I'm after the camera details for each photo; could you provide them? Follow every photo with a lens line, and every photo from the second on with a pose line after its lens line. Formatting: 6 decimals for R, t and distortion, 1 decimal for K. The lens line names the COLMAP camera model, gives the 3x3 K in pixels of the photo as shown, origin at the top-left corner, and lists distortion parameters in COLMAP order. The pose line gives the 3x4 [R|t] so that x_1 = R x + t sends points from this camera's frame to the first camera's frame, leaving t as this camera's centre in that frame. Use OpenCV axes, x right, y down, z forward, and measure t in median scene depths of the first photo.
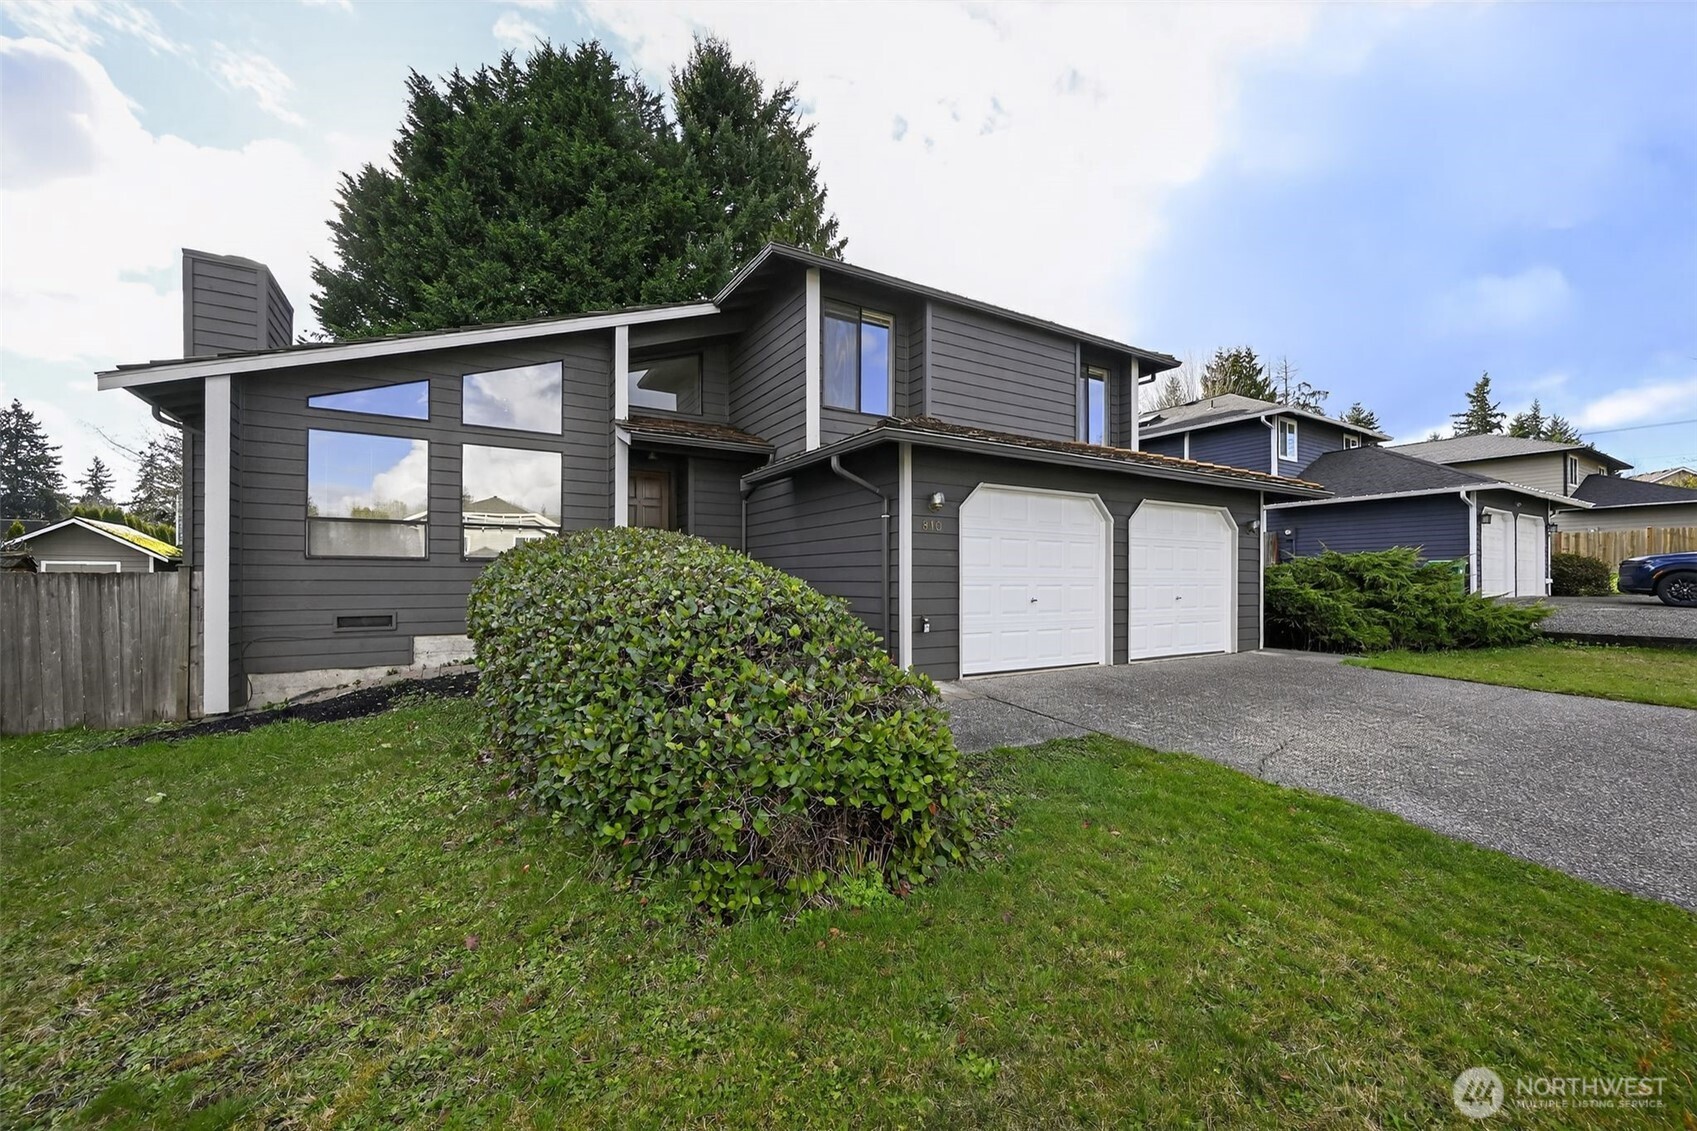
lens RADIAL K [[667.5, 0, 841.8], [0, 667.5, 581.3], [0, 0, 1]] dist [-0.001121, 0.000082]
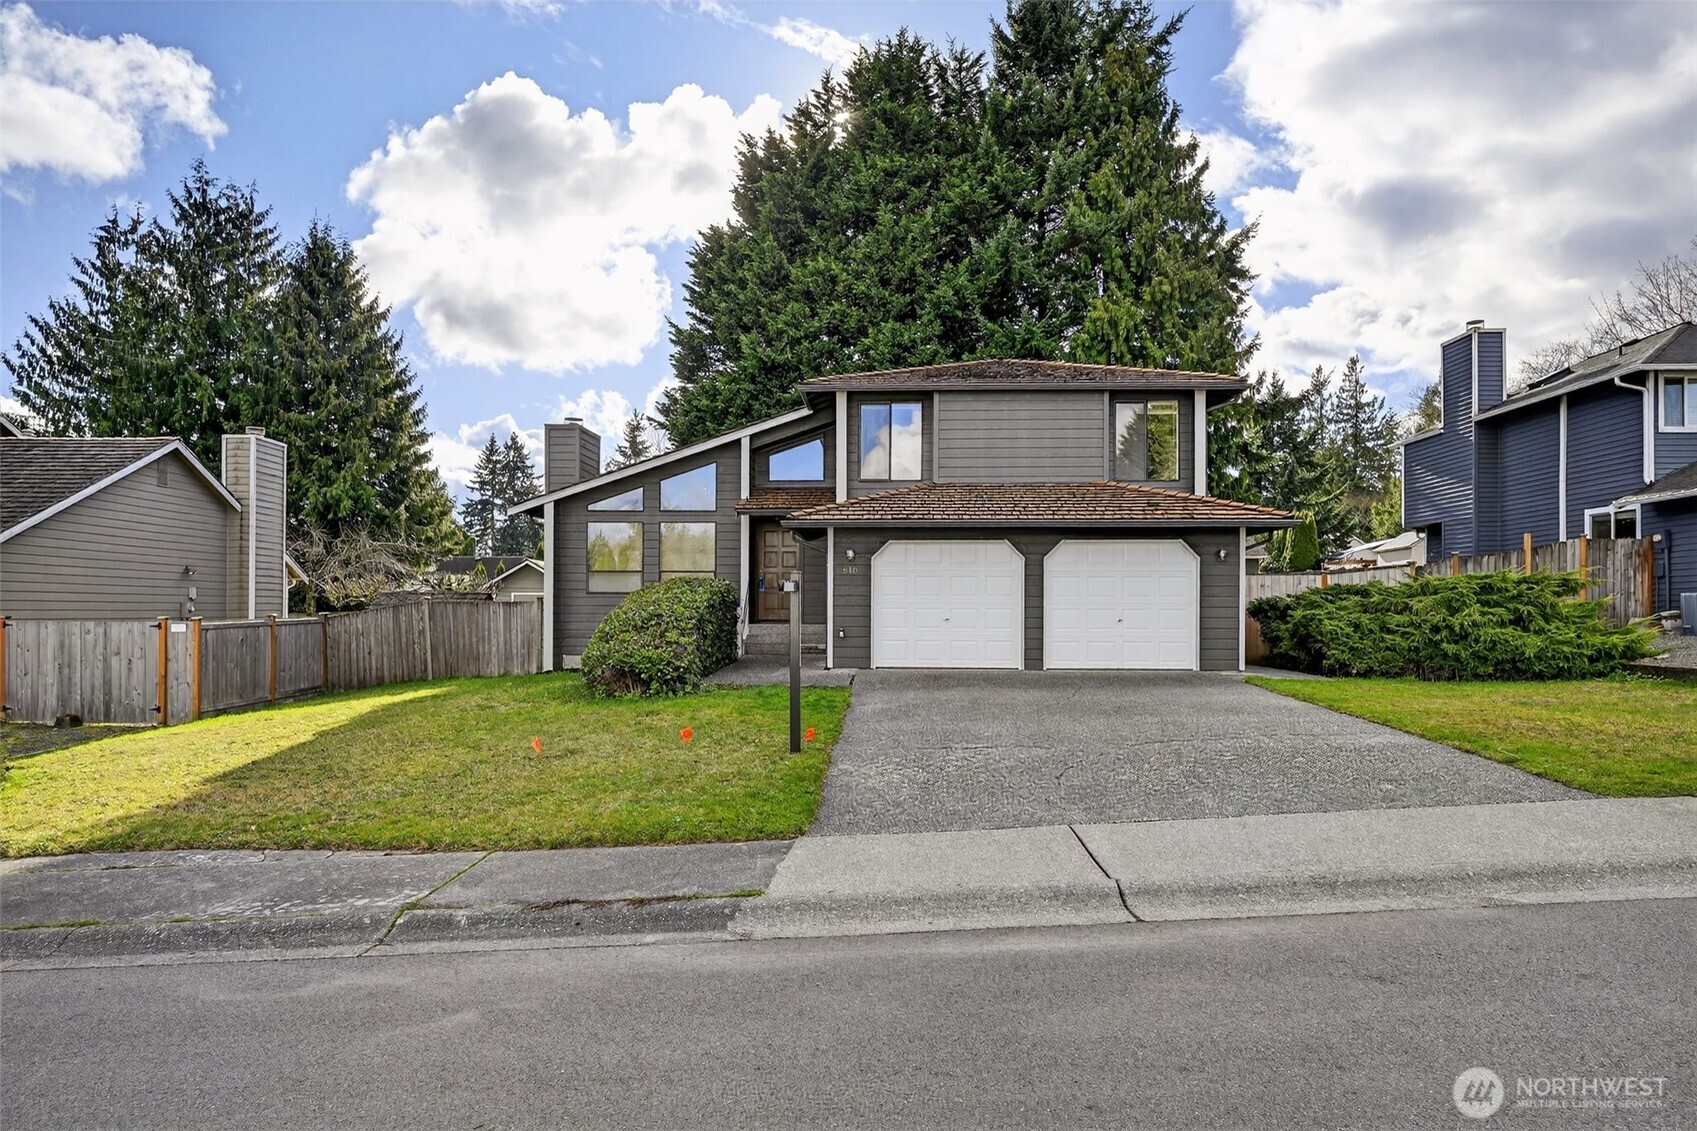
lens RADIAL K [[1073.2, 0, 818.8], [0, 1073.2, 608.4], [0, 0, 1]] dist [-0.007848, 0.002957]
pose [[0.815386, 0.000589, -0.578917, 0.485262], [-0.002536, 0.999994, -0.002555, 0.004388], [0.578912, 0.003552, 0.815382, -0.351896]]
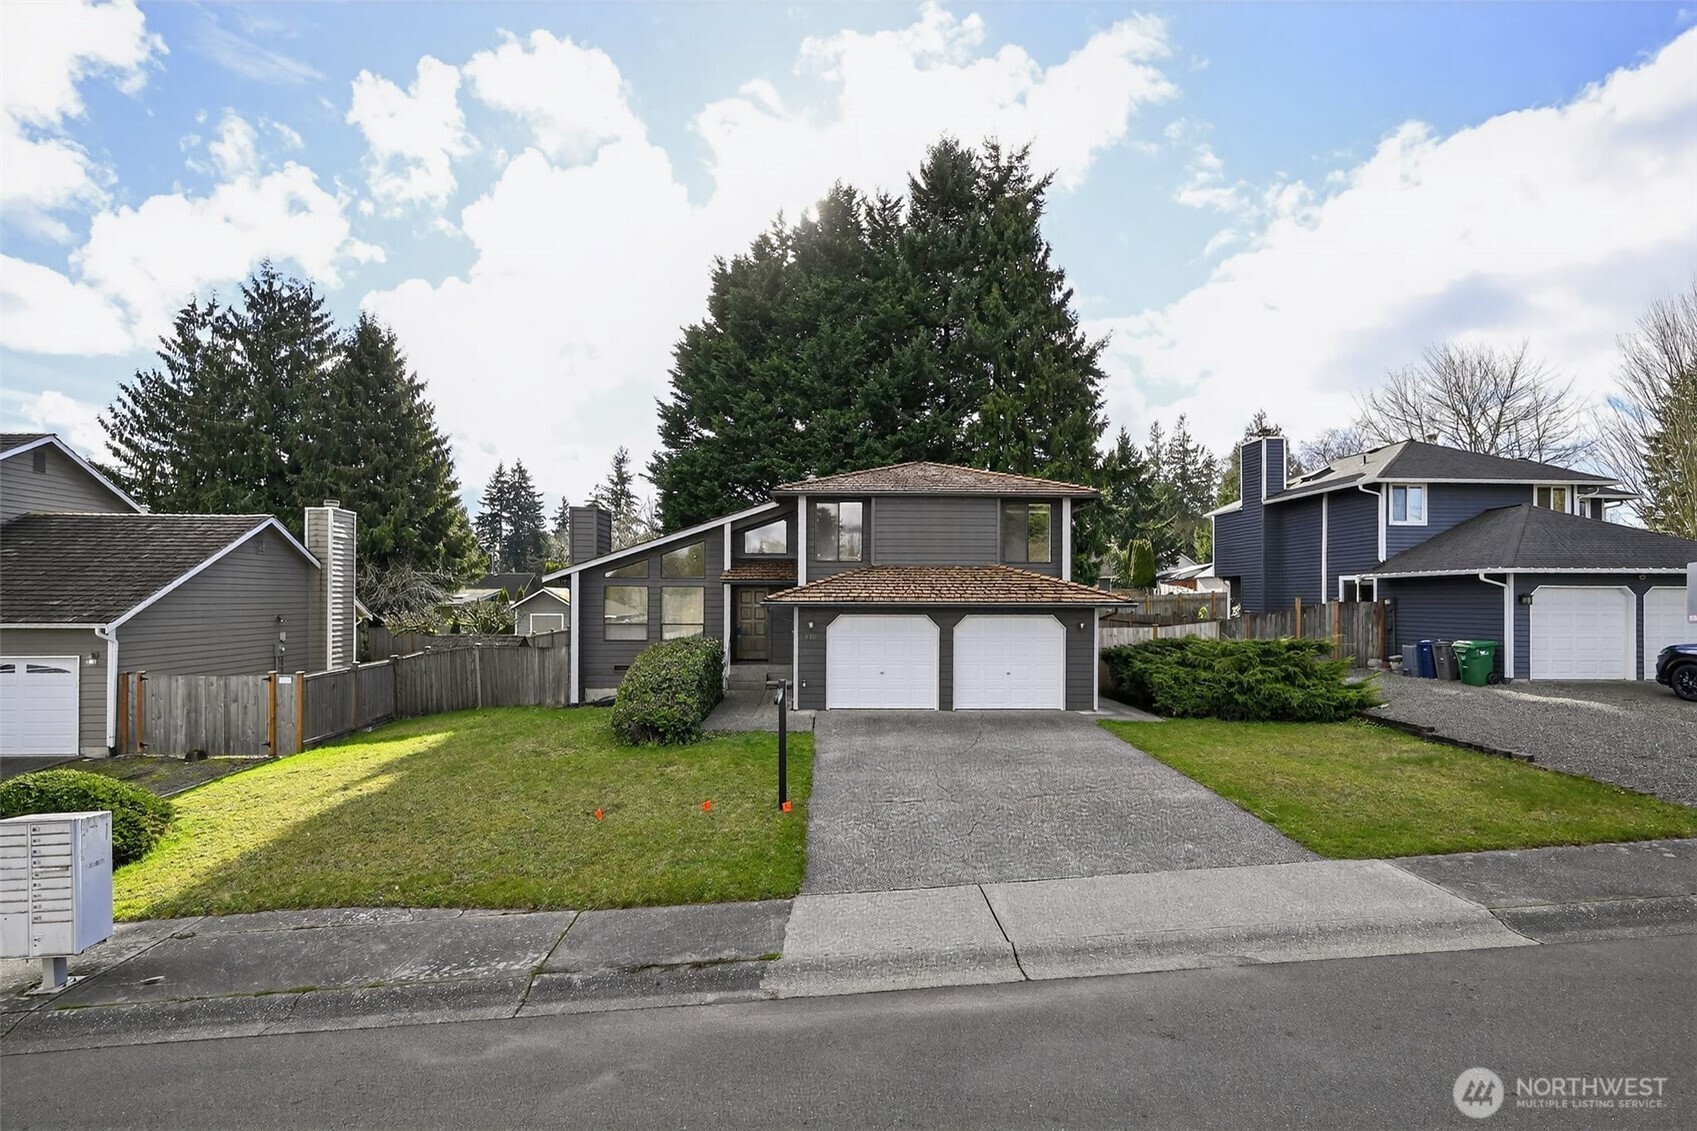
lens RADIAL K [[860.2, 0, 827.7], [0, 860.2, 600.8], [0, 0, 1]] dist [-0.000472, -0.004787]
pose [[0.854598, 0.002946, -0.519282, 0.502339], [-0.000719, 0.999990, 0.004491, -0.065721], [0.519290, -0.003465, 0.854591, -0.412171]]
